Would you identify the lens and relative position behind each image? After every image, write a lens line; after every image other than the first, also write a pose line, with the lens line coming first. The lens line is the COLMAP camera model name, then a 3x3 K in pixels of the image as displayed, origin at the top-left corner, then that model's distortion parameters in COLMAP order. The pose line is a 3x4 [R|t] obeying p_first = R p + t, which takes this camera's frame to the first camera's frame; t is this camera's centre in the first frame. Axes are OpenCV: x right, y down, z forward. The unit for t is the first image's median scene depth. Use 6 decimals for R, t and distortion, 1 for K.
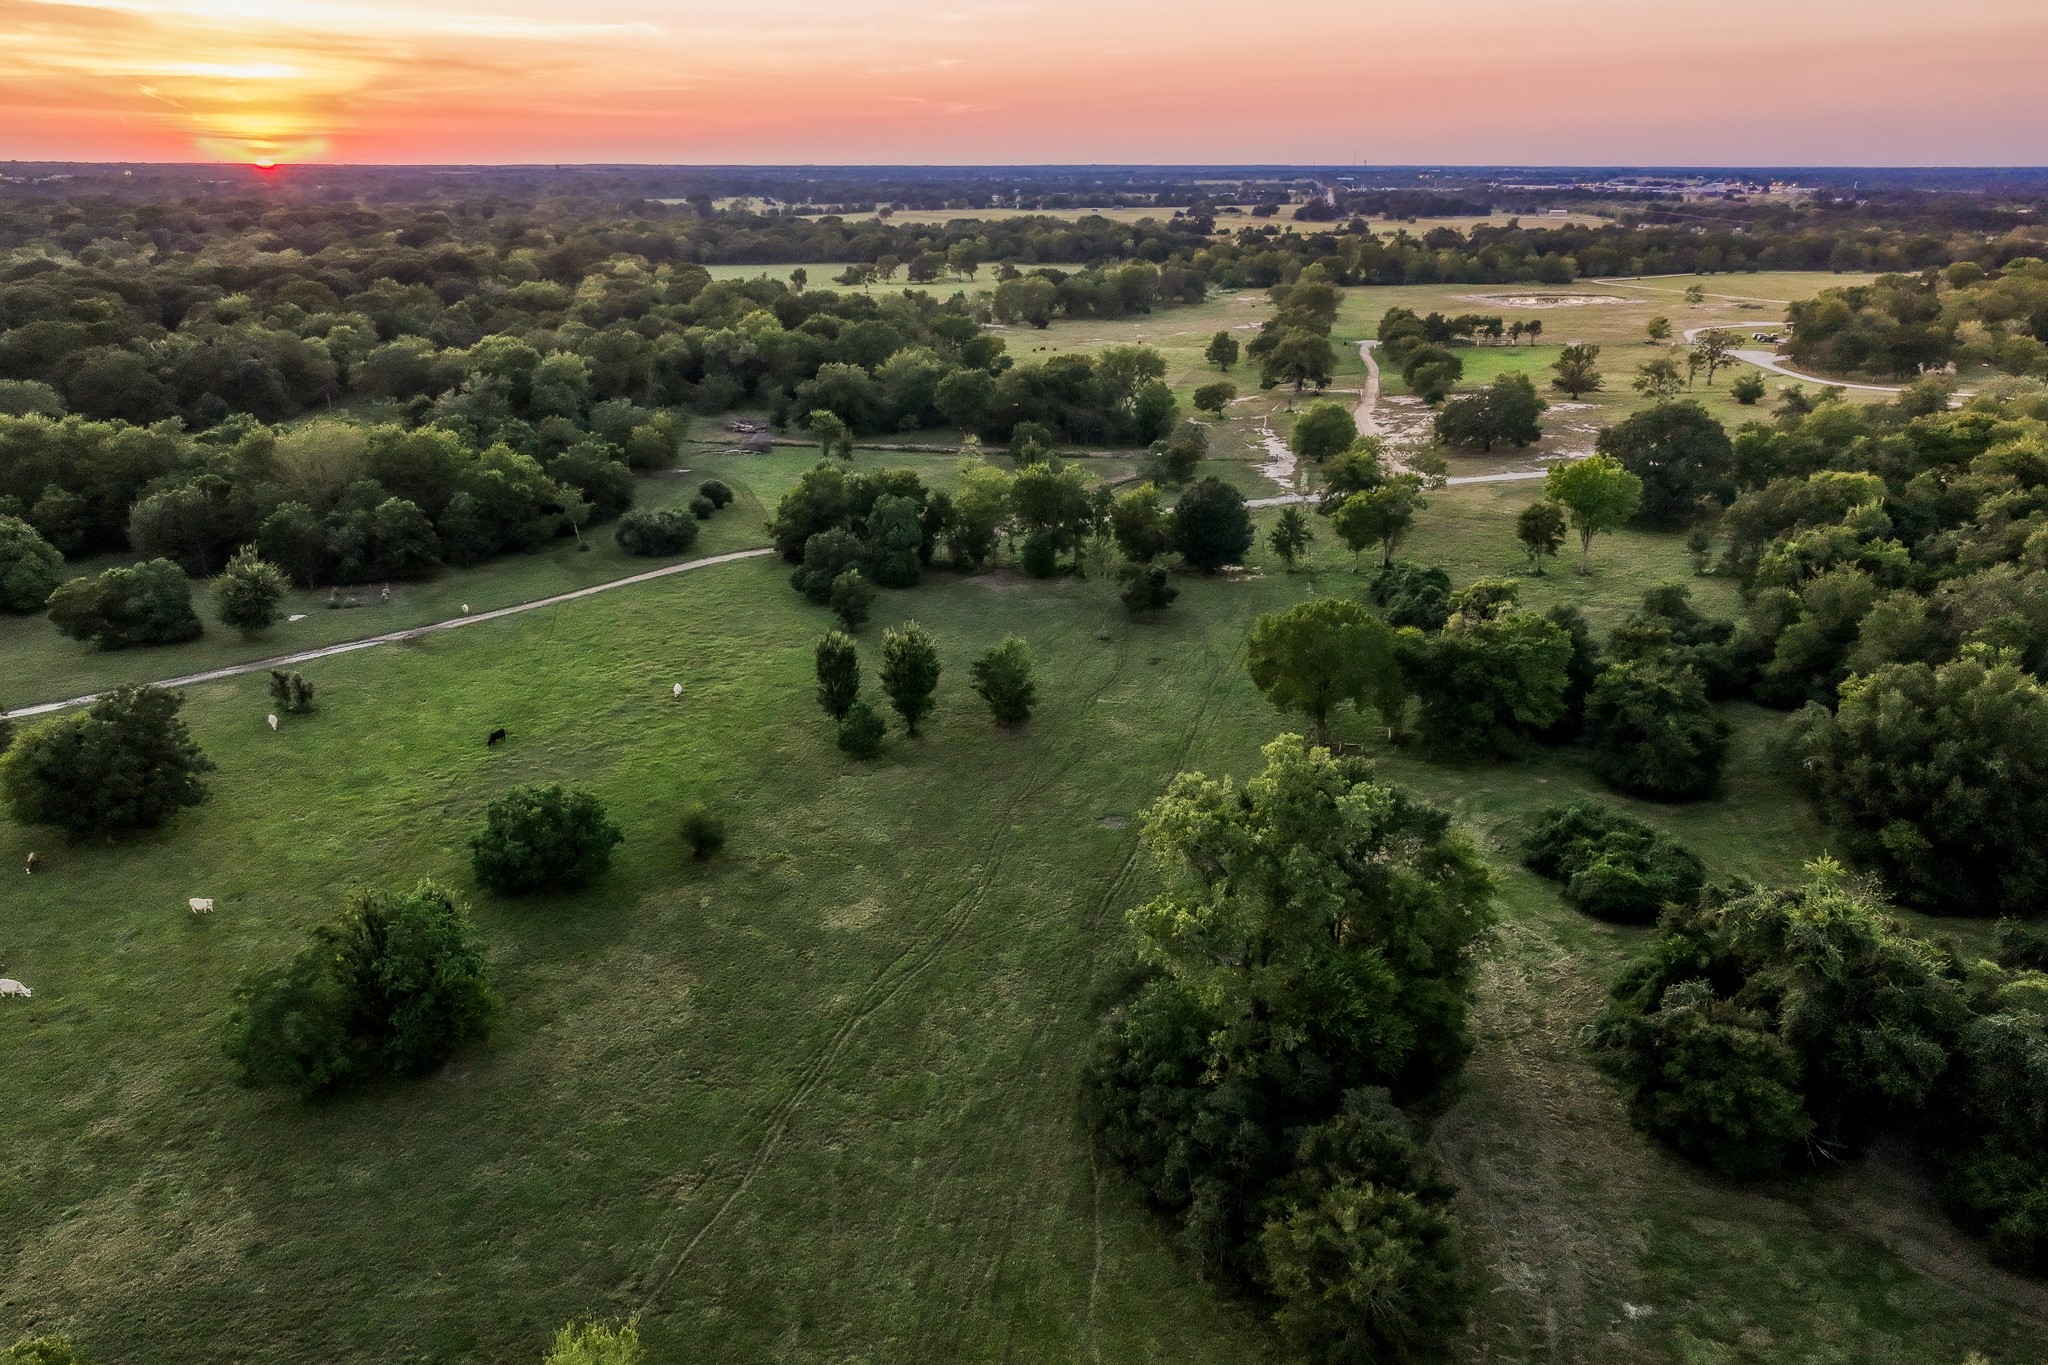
lens RADIAL K [[1487.9, 0, 1024.0], [0, 1487.9, 682.5], [0, 0, 1]] dist [0.007046, 0.007261]
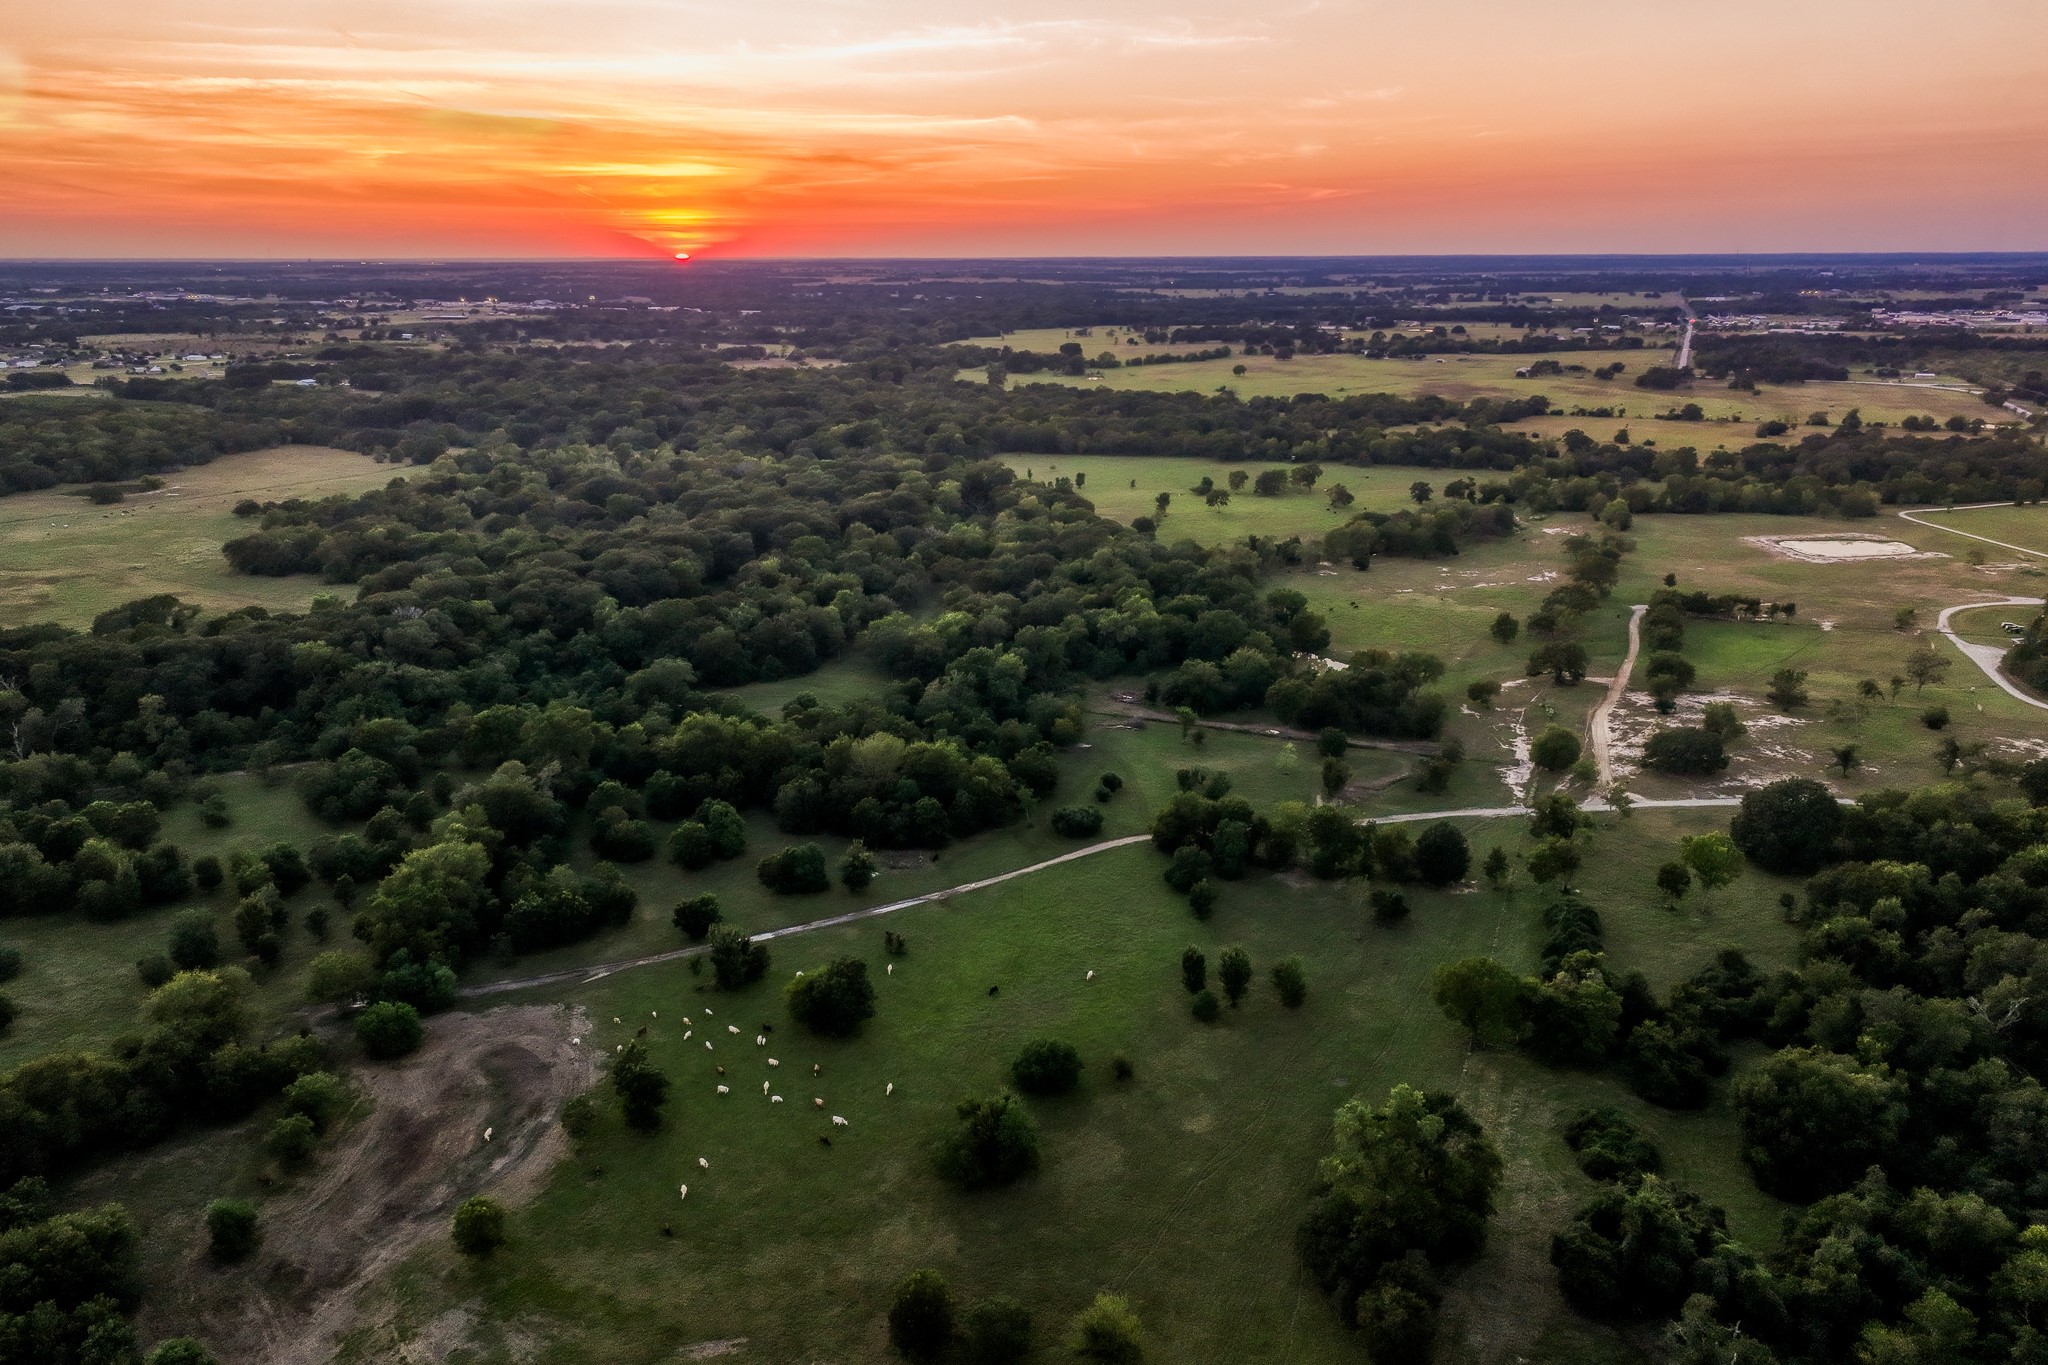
lens RADIAL K [[1487.9, 0, 1024.0], [0, 1487.9, 682.5], [0, 0, 1]] dist [0.007046, 0.007261]
pose [[0.974237, 0.063394, -0.216434, 0.038982], [-0.074571, 0.996250, -0.043865, -0.245074], [0.212841, 0.058875, 0.975311, -0.771573]]
